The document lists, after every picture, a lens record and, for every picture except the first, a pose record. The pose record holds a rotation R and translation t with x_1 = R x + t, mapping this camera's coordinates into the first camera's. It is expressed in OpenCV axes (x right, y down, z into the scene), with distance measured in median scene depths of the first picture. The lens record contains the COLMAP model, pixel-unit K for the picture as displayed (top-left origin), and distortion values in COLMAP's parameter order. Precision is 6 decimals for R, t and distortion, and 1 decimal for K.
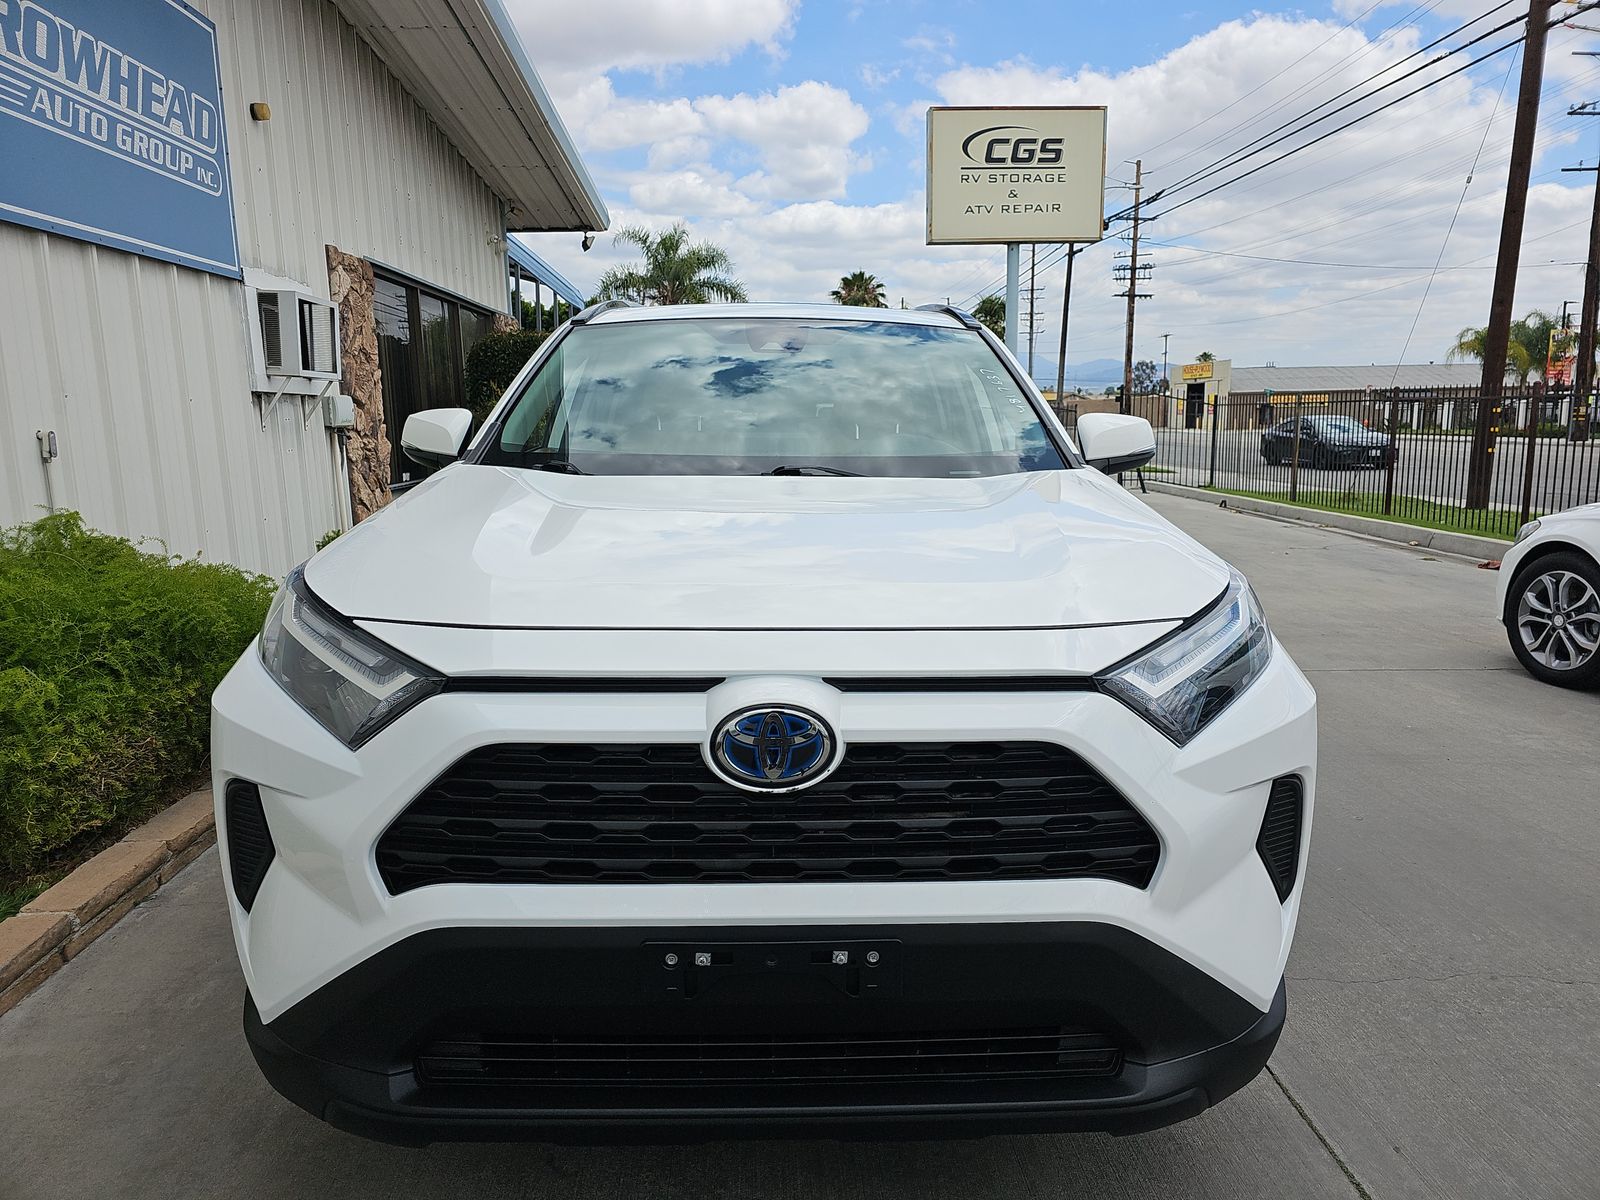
lens RADIAL K [[1077.7, 0, 800.0], [0, 1077.7, 600.0], [0, 0, 1]] dist [0.041037, -0.047319]
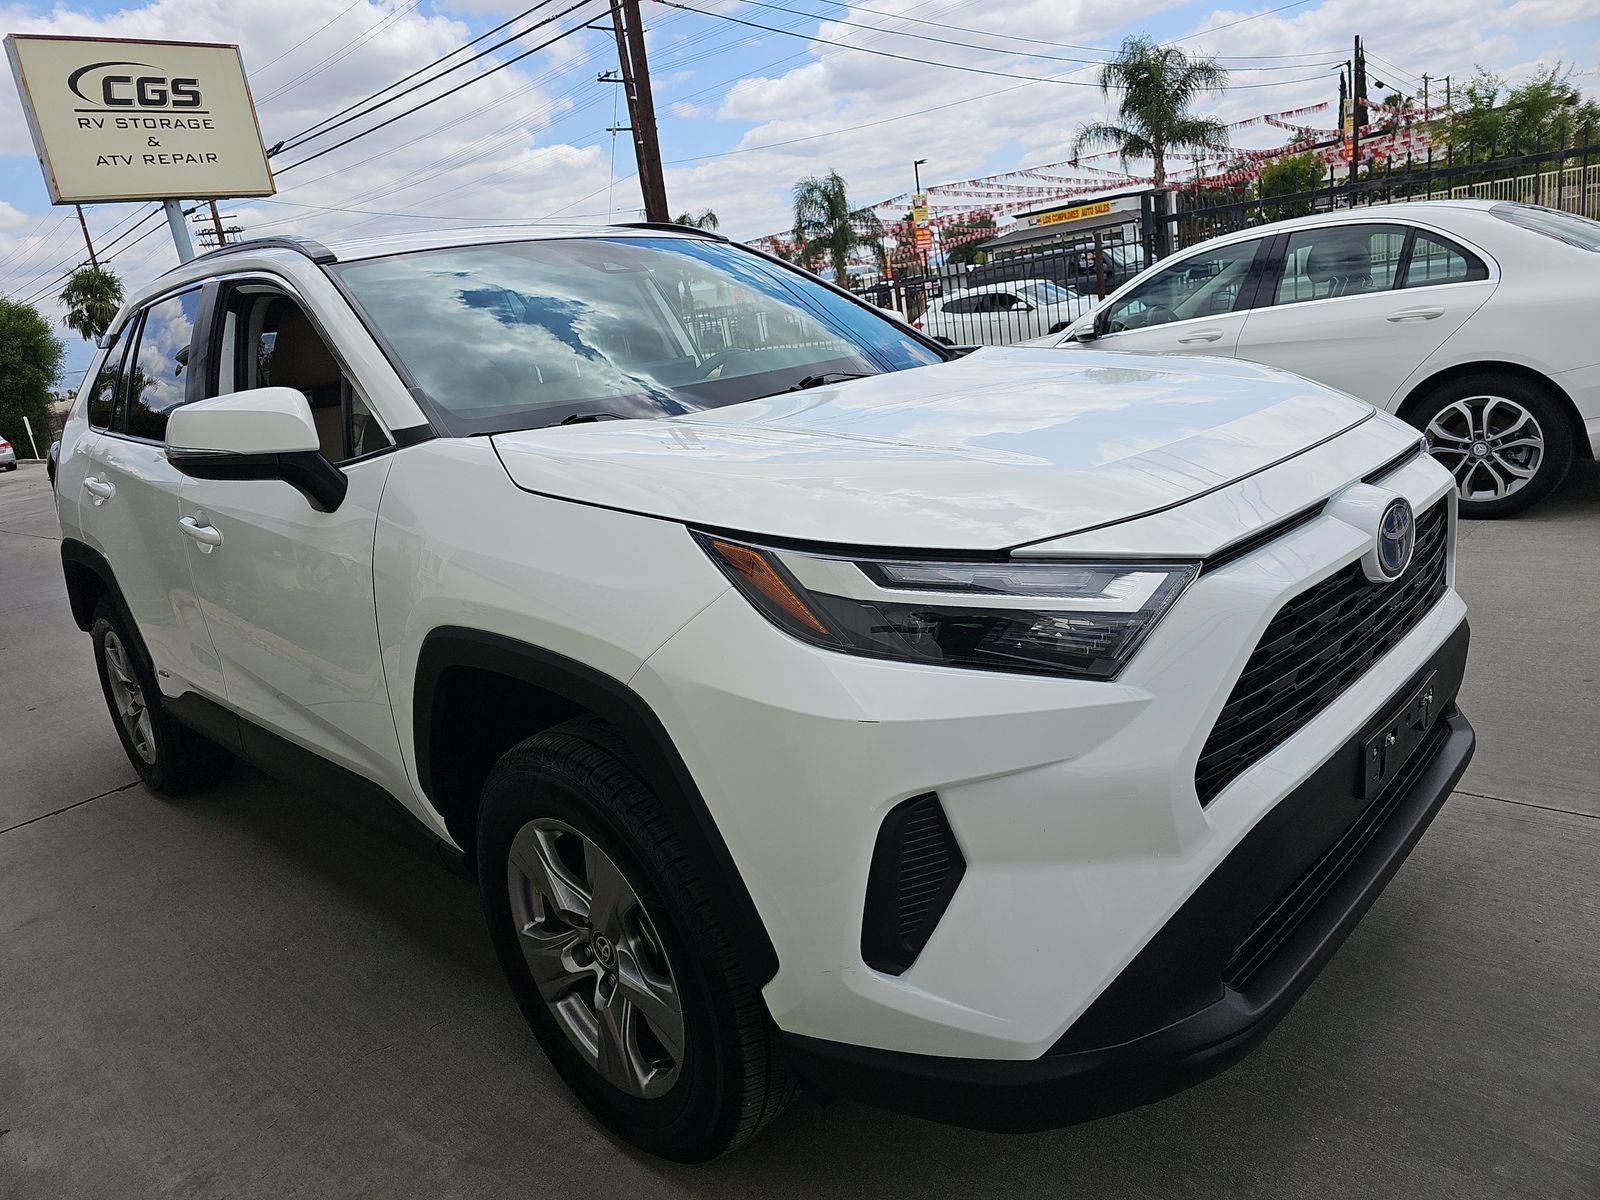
lens RADIAL K [[1077.7, 0, 800.0], [0, 1077.7, 600.0], [0, 0, 1]] dist [0.041037, -0.047319]
pose [[0.706135, -0.267662, 0.655538, -0.103263], [0.246945, 0.960766, 0.126284, -0.008586], [-0.663620, 0.072709, 0.744528, 0.046961]]
